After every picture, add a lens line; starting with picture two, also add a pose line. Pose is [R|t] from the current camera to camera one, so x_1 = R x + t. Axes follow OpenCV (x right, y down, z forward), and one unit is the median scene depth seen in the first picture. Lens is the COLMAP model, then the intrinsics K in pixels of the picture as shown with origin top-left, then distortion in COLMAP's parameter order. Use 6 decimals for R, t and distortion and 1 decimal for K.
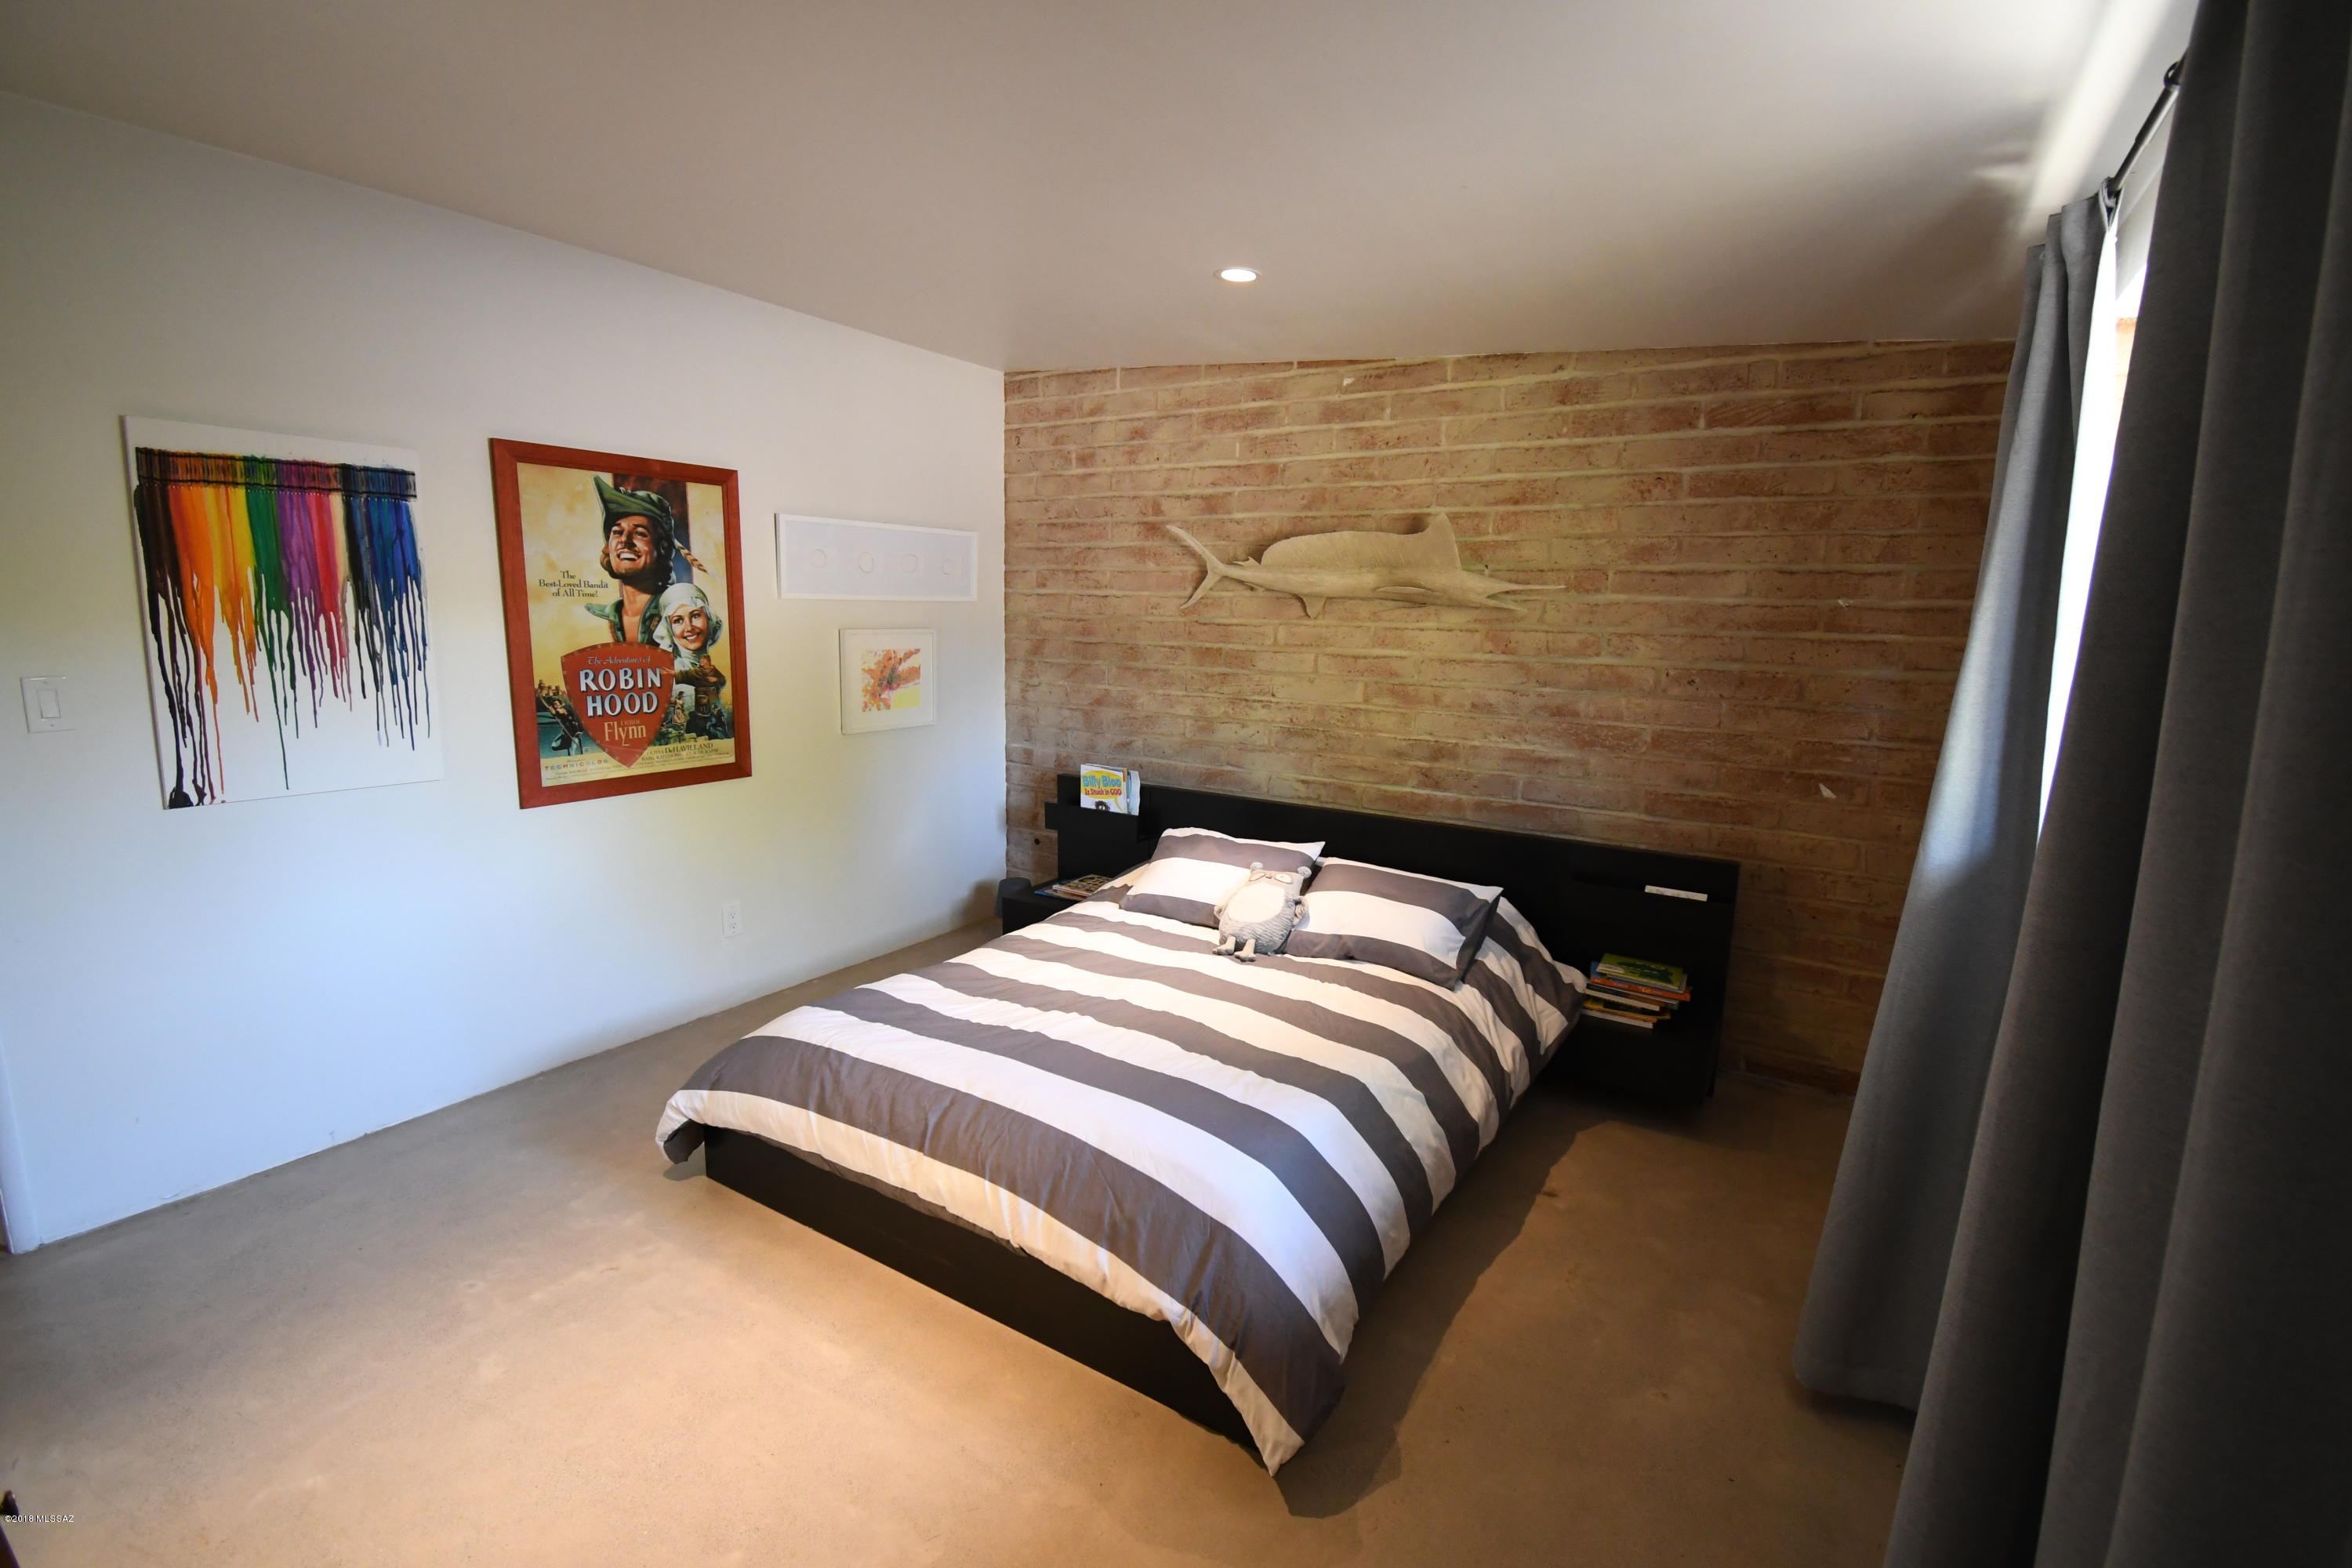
lens RADIAL K [[1045.2, 0, 1181.8], [0, 1045.2, 782.7], [0, 0, 1]] dist [0.023466, -0.030459]
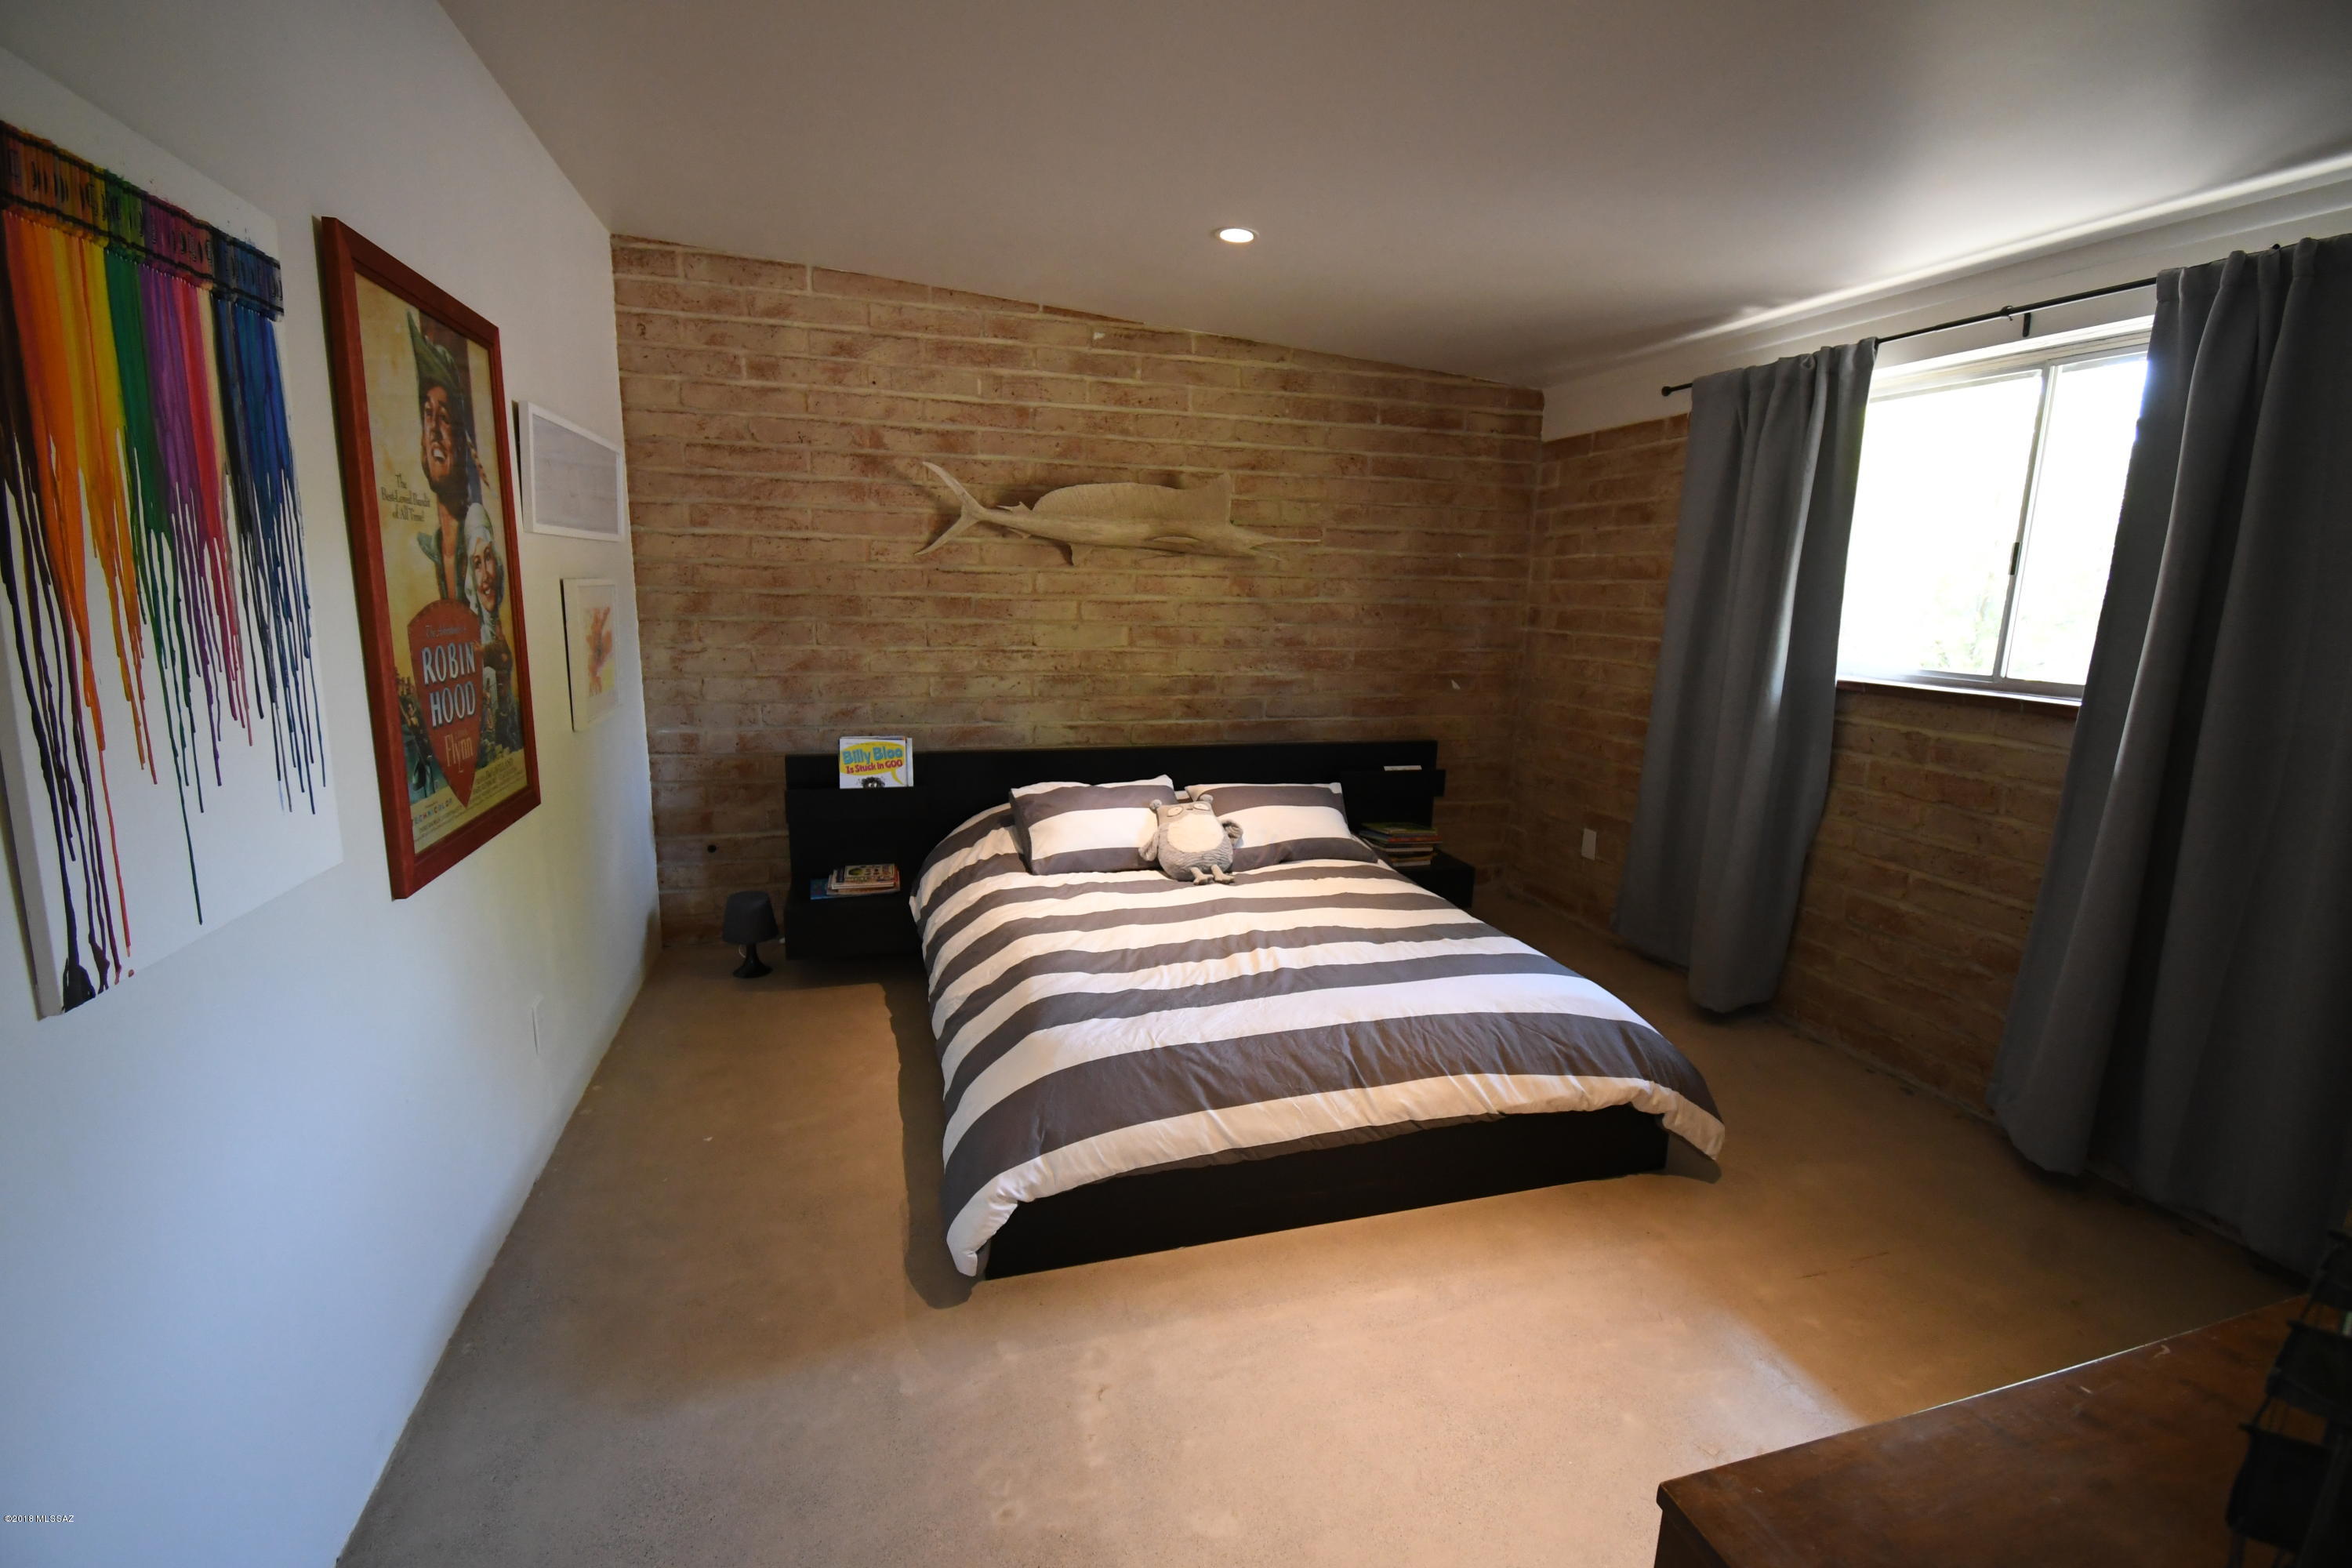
lens RADIAL K [[1045.2, 0, 1181.8], [0, 1045.2, 782.7], [0, 0, 1]] dist [0.023466, -0.030459]
pose [[0.658801, -0.148828, 0.737450, -0.685984], [0.119035, 0.988510, 0.093156, -0.035480], [-0.742841, 0.026411, 0.668947, 0.282512]]
